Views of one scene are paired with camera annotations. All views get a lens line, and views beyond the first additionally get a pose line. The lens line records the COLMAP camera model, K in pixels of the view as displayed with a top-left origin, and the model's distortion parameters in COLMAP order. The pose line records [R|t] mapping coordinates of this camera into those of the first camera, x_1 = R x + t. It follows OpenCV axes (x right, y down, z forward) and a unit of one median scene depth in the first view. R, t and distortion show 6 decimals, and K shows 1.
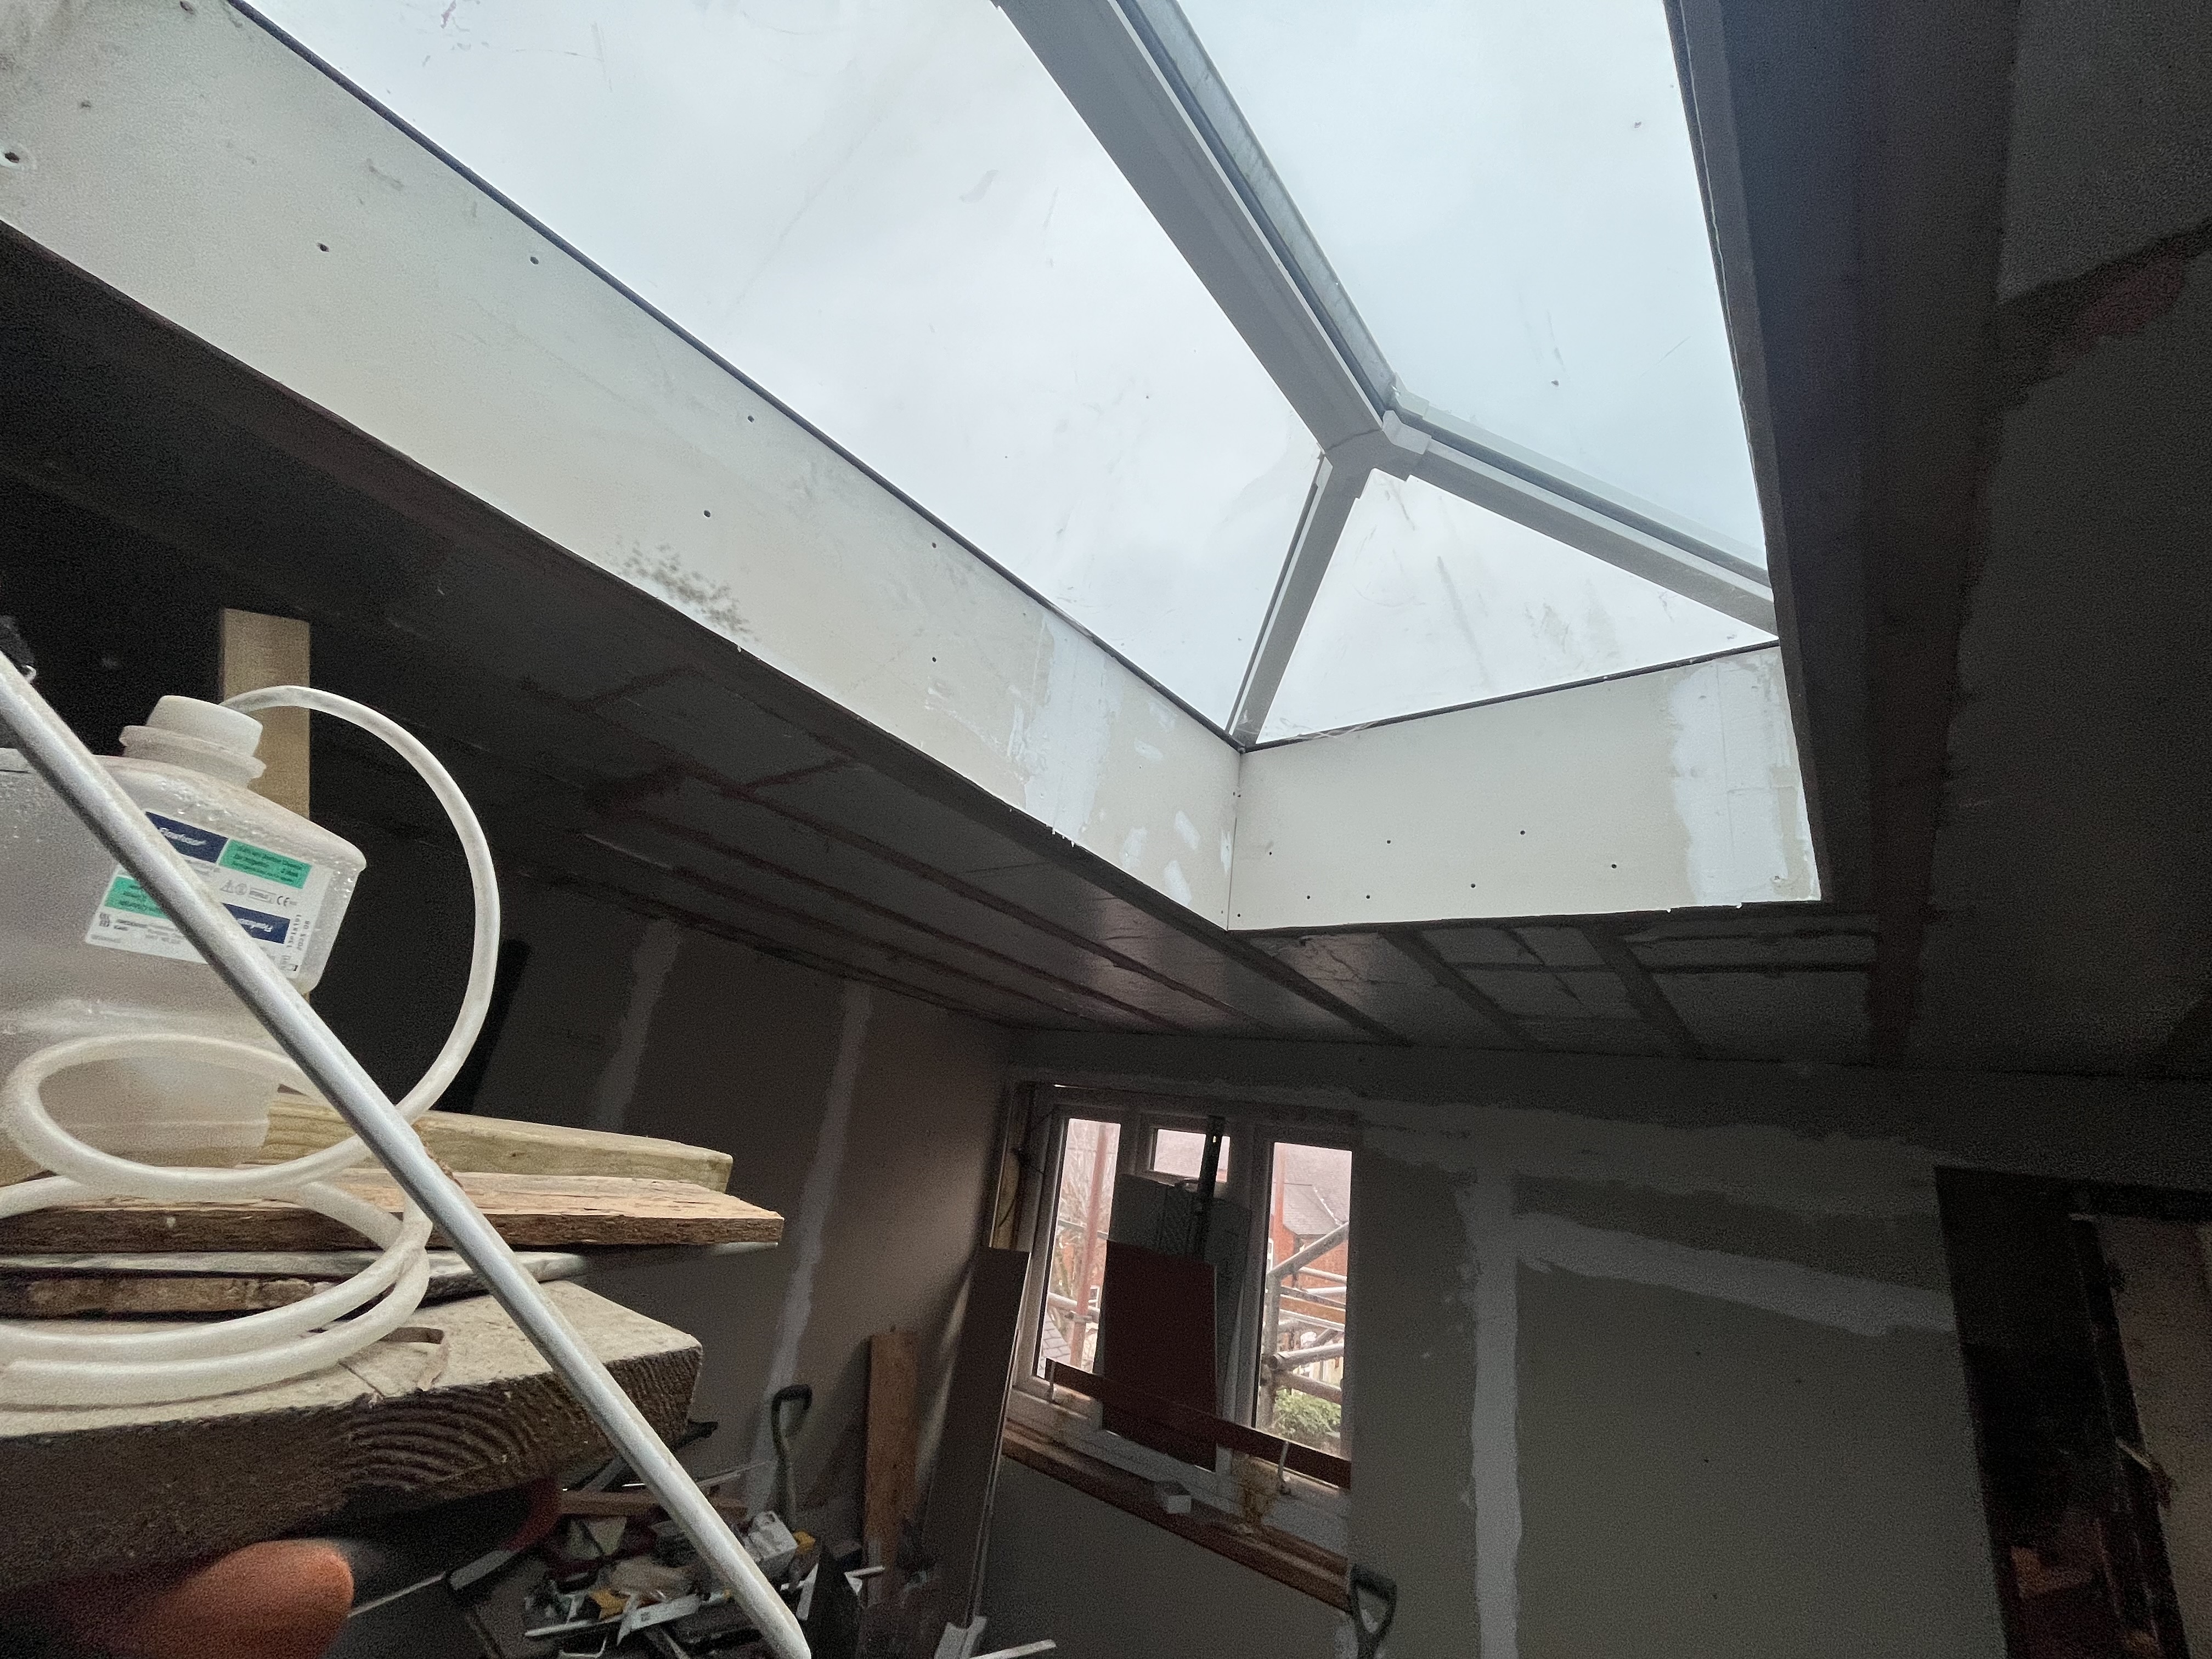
lens RADIAL K [[900.3, 0, 1107.6], [0, 900.3, 840.2], [0, 0, 1]] dist [-0.005421, 0.000441]
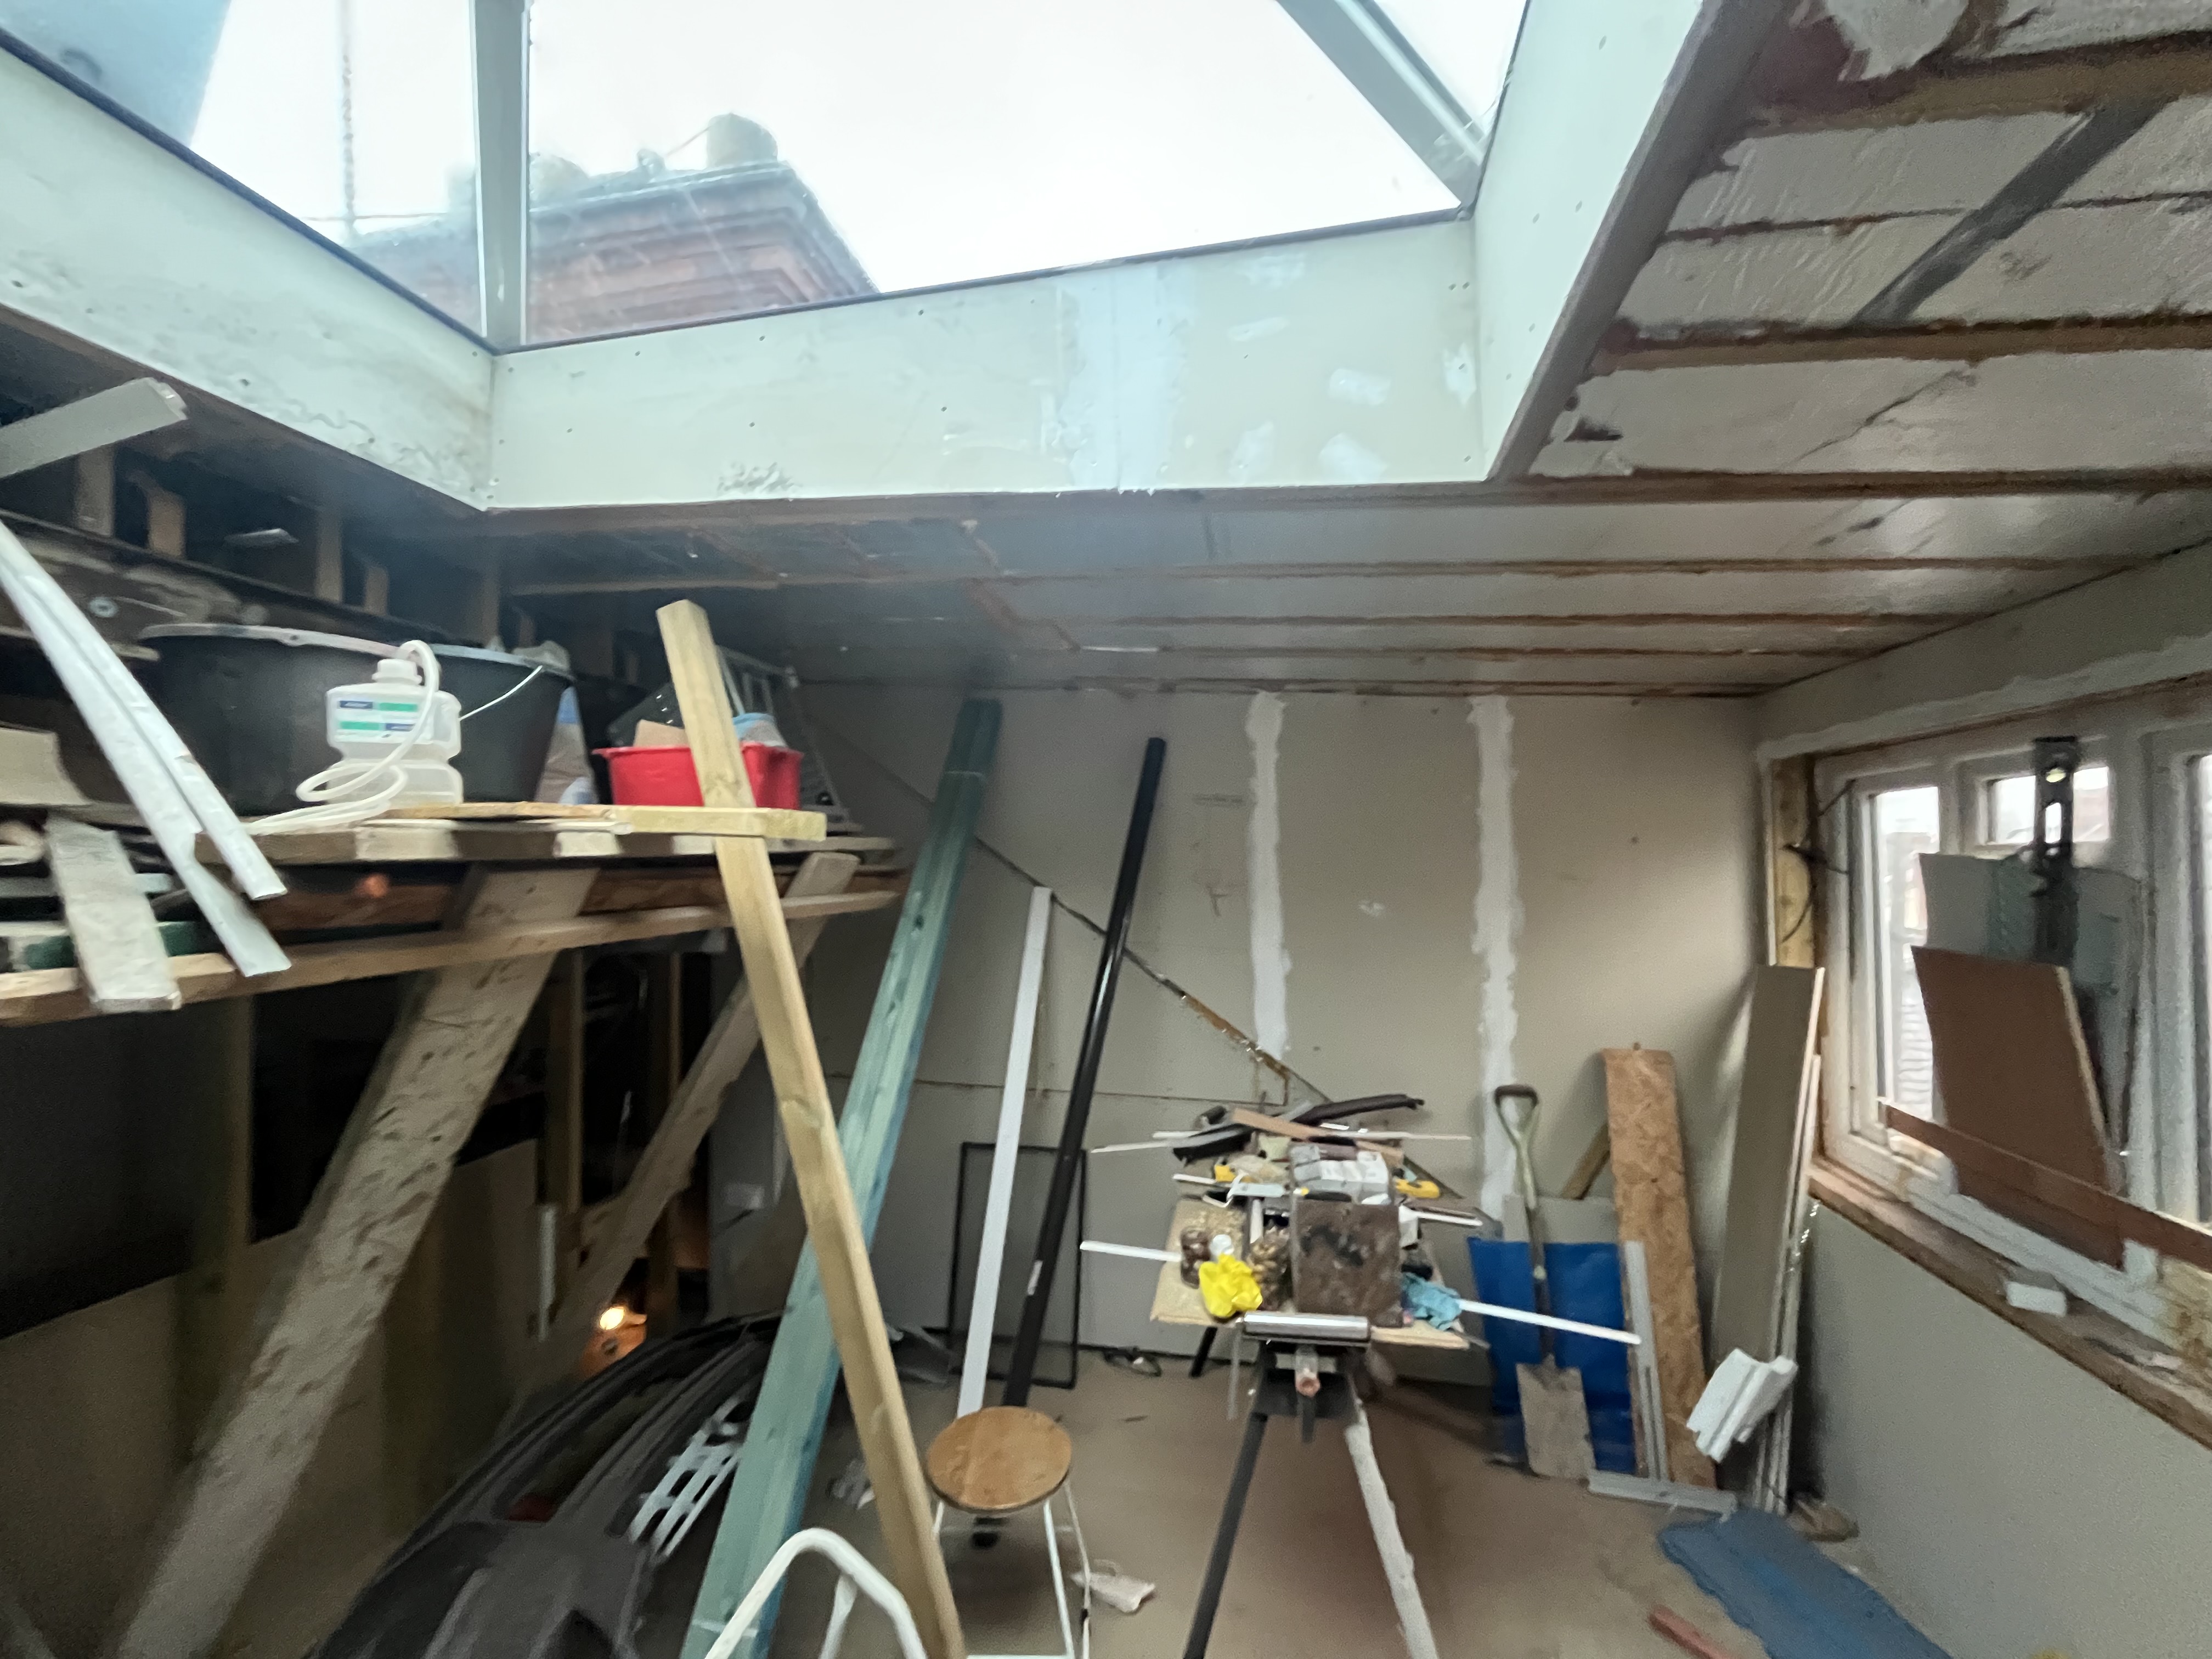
lens RADIAL K [[900.3, 0, 1107.6], [0, 900.3, 840.2], [0, 0, 1]] dist [-0.005421, 0.000441]
pose [[0.455223, -0.144626, -0.878553, 0.366438], [0.333141, 0.942716, 0.017429, 0.162550], [0.825706, -0.300616, 0.477326, 0.198220]]
